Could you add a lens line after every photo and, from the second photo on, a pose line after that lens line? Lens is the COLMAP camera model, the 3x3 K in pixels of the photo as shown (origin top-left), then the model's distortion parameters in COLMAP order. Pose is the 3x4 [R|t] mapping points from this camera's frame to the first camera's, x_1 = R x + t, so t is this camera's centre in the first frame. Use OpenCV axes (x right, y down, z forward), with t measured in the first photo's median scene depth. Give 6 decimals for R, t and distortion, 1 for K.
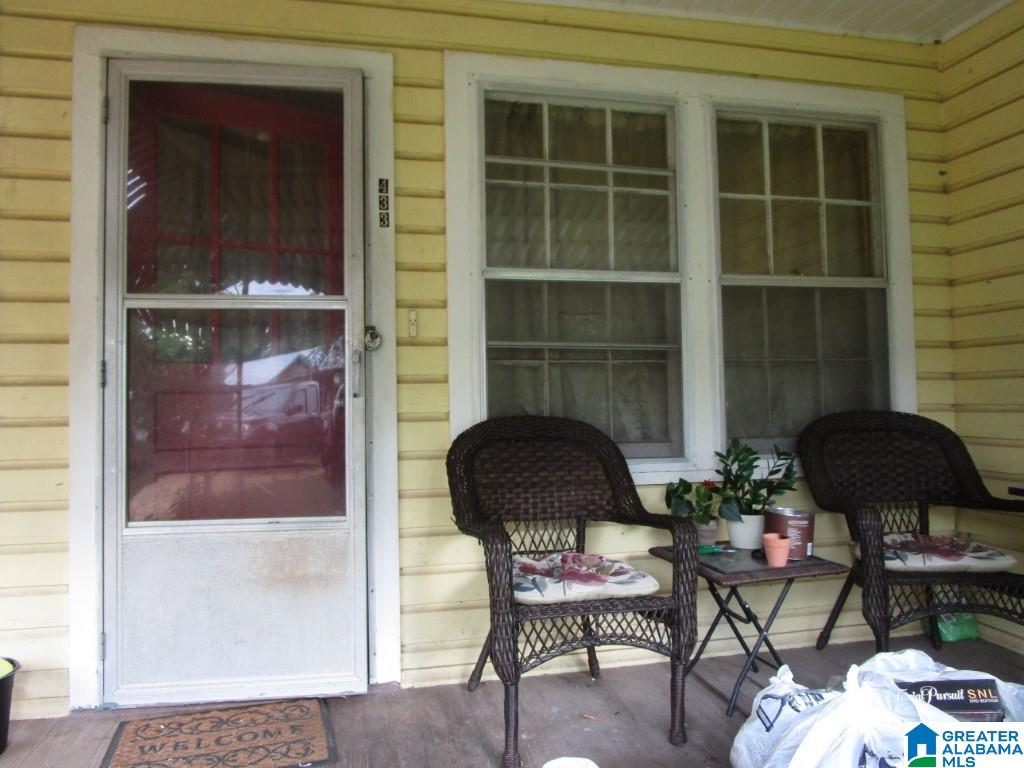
lens RADIAL K [[727.0, 0, 512.5], [0, 727.0, 384.6], [0, 0, 1]] dist [-0.034827, 0.014309]
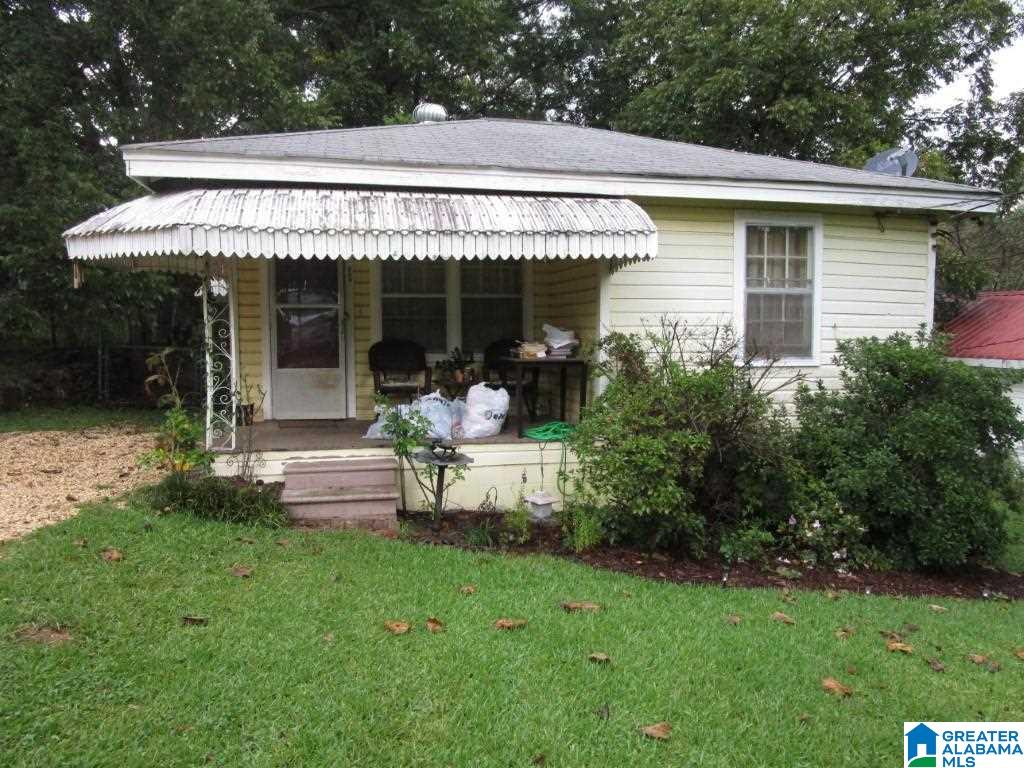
lens RADIAL K [[727.0, 0, 509.7], [0, 727.0, 381.1], [0, 0, 1]] dist [-0.034827, 0.014309]
pose [[0.999932, 0.004070, 0.010899, 0.523332], [-0.004980, 0.996383, 0.084832, -0.053292], [-0.010514, -0.084880, 0.996336, -2.368117]]
